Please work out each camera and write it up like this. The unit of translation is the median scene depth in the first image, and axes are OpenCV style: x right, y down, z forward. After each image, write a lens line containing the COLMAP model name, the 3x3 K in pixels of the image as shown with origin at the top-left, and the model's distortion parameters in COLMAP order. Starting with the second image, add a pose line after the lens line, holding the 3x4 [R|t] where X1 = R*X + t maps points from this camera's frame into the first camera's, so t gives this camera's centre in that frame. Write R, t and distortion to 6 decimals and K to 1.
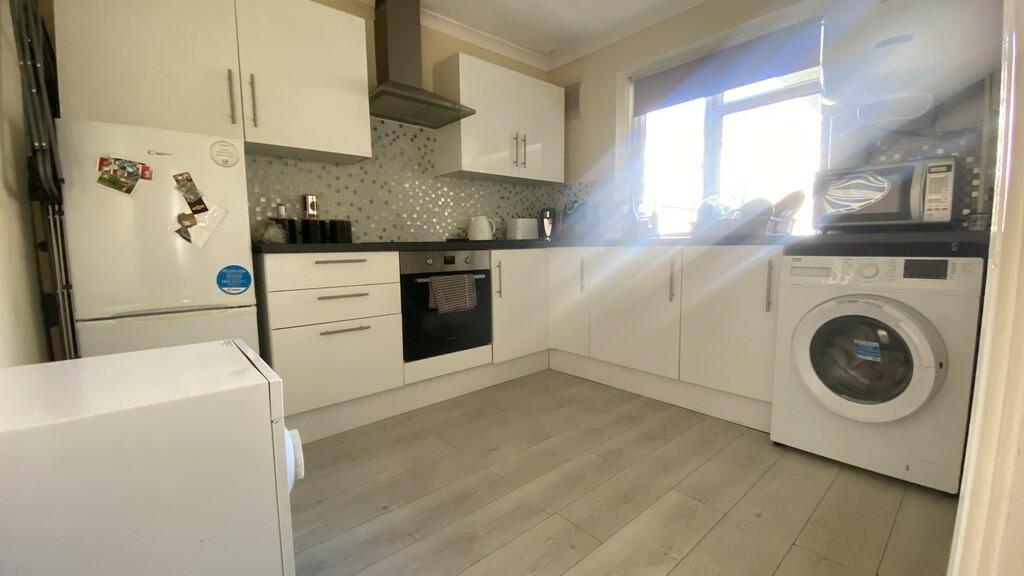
lens RADIAL K [[406.9, 0, 512.0], [0, 406.9, 288.0], [0, 0, 1]] dist [0.033195, -0.030514]
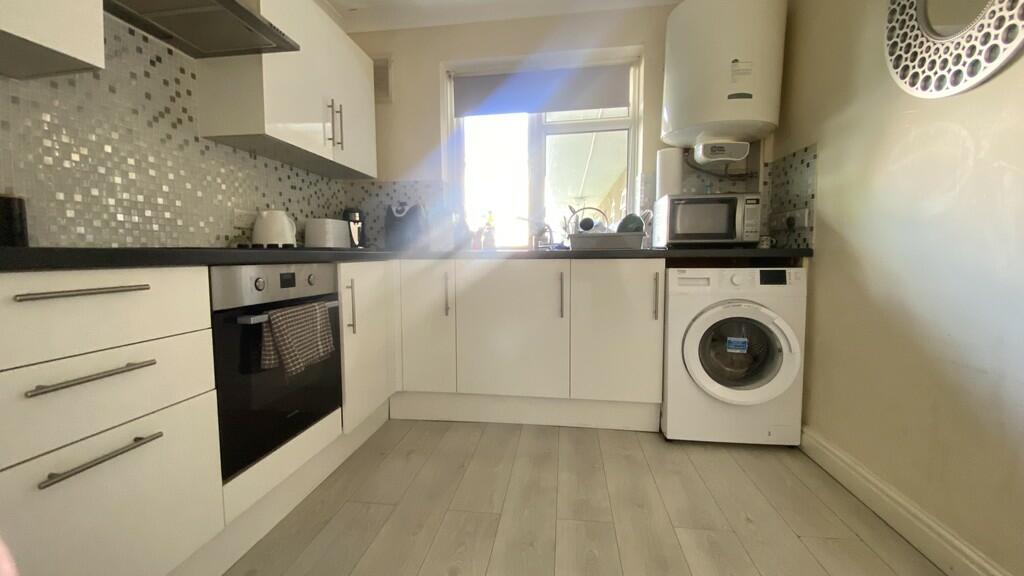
lens RADIAL K [[406.9, 0, 512.0], [0, 406.9, 288.0], [0, 0, 1]] dist [0.033195, -0.030514]
pose [[0.760033, -0.040918, 0.648595, -0.242360], [0.060802, 0.998115, -0.008281, -0.027035], [-0.647034, 0.045730, 0.761089, 0.283349]]
